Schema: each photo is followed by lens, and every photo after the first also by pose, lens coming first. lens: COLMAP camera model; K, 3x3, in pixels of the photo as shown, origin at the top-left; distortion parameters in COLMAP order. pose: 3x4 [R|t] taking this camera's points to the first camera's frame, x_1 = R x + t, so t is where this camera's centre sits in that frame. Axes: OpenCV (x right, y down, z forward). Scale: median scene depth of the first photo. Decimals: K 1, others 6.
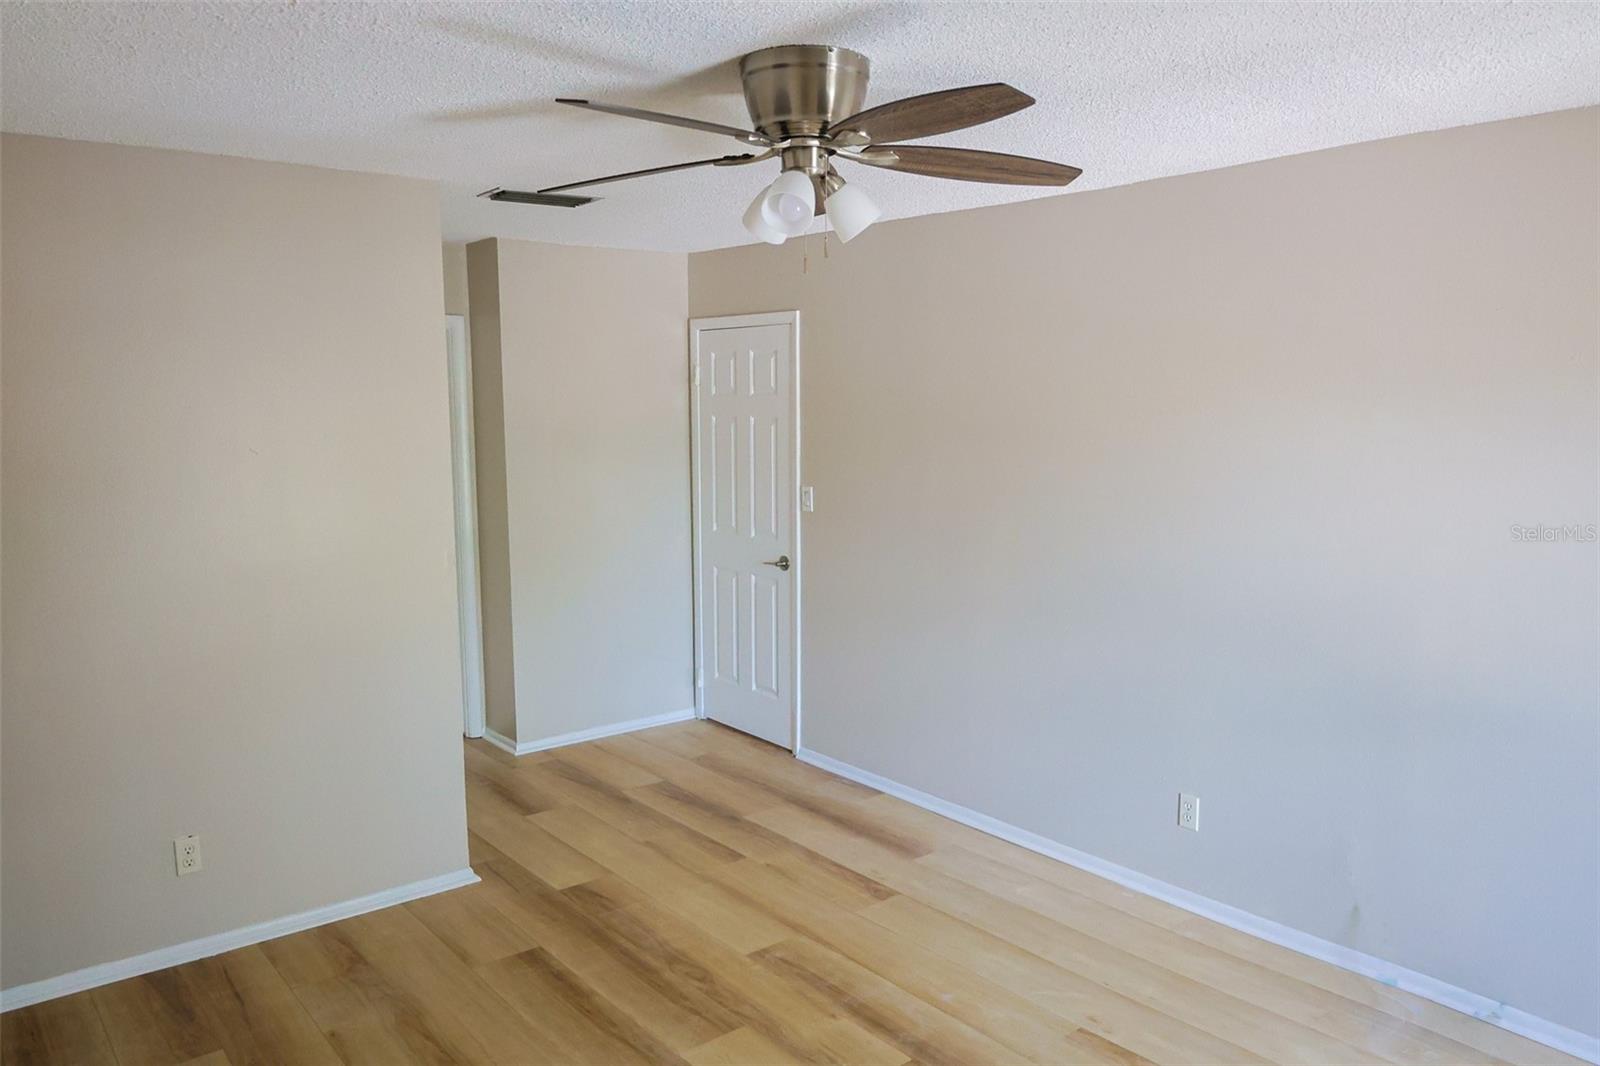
lens RADIAL K [[1107.7, 0, 795.6], [0, 1107.7, 542.0], [0, 0, 1]] dist [-0.004773, 0.003022]
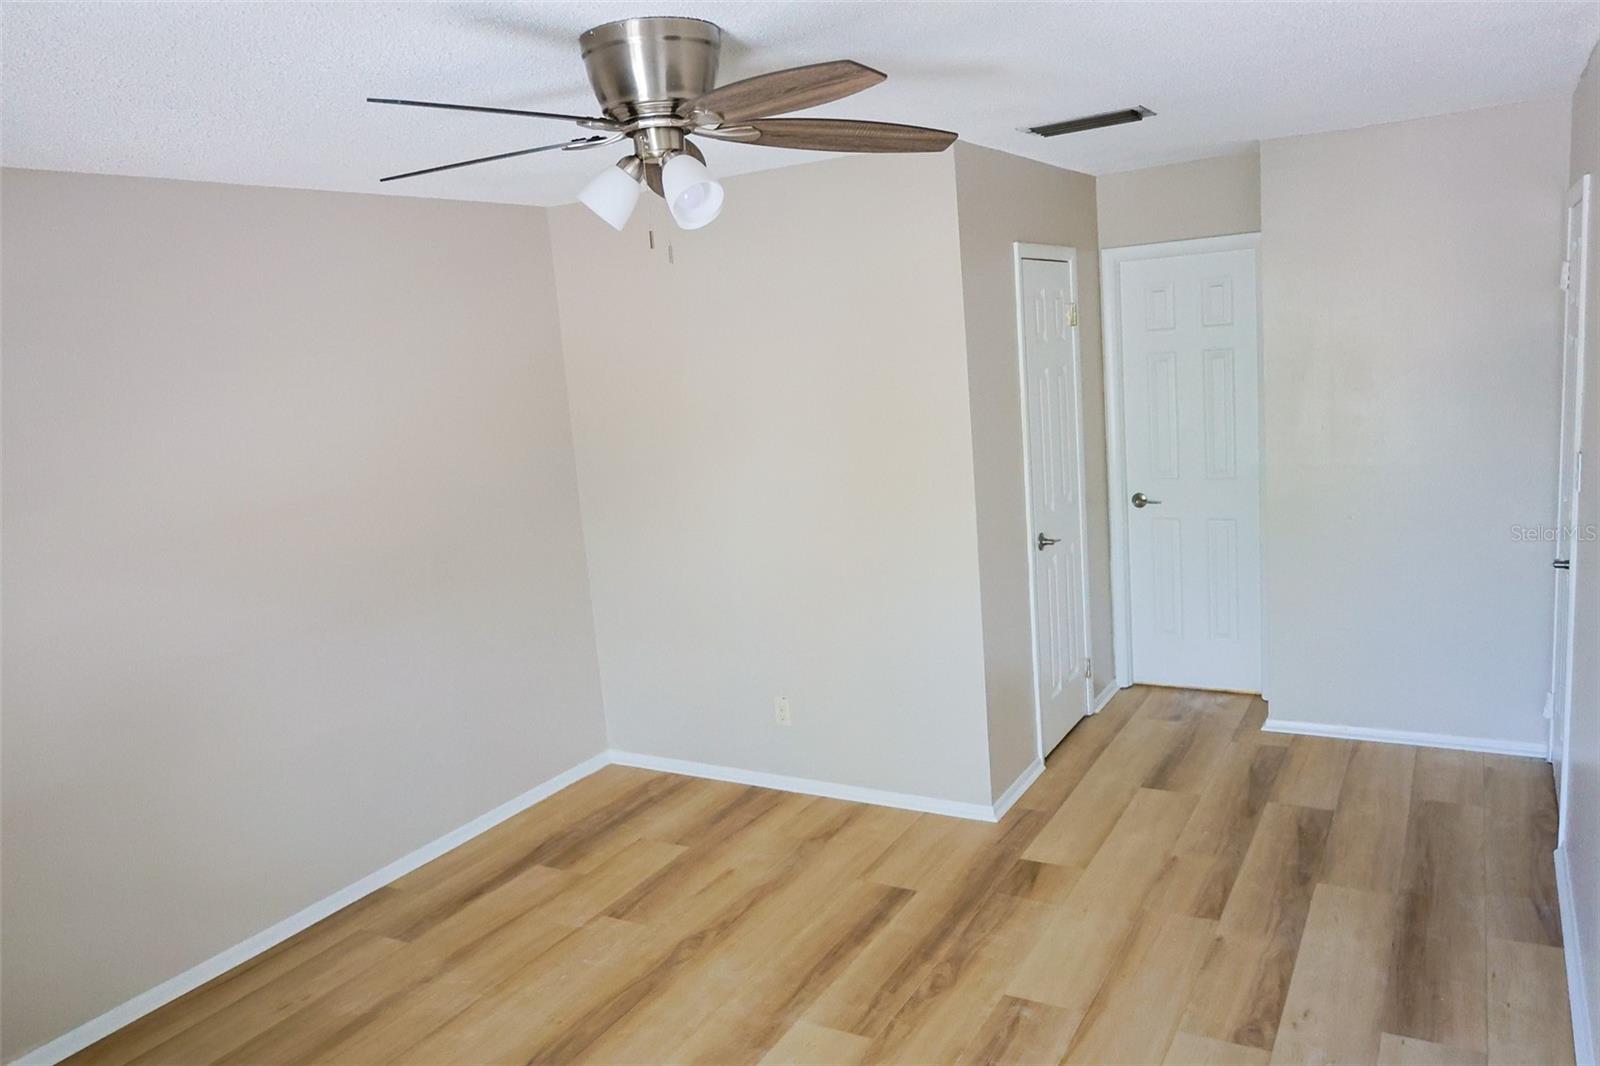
lens RADIAL K [[1107.7, 0, 795.6], [0, 1107.7, 542.0], [0, 0, 1]] dist [-0.004773, 0.003022]
pose [[0.388337, 0.137214, -0.911244, 0.580056], [-0.044644, 0.990492, 0.130122, -0.083814], [0.920435, -0.009849, 0.390771, 0.450507]]
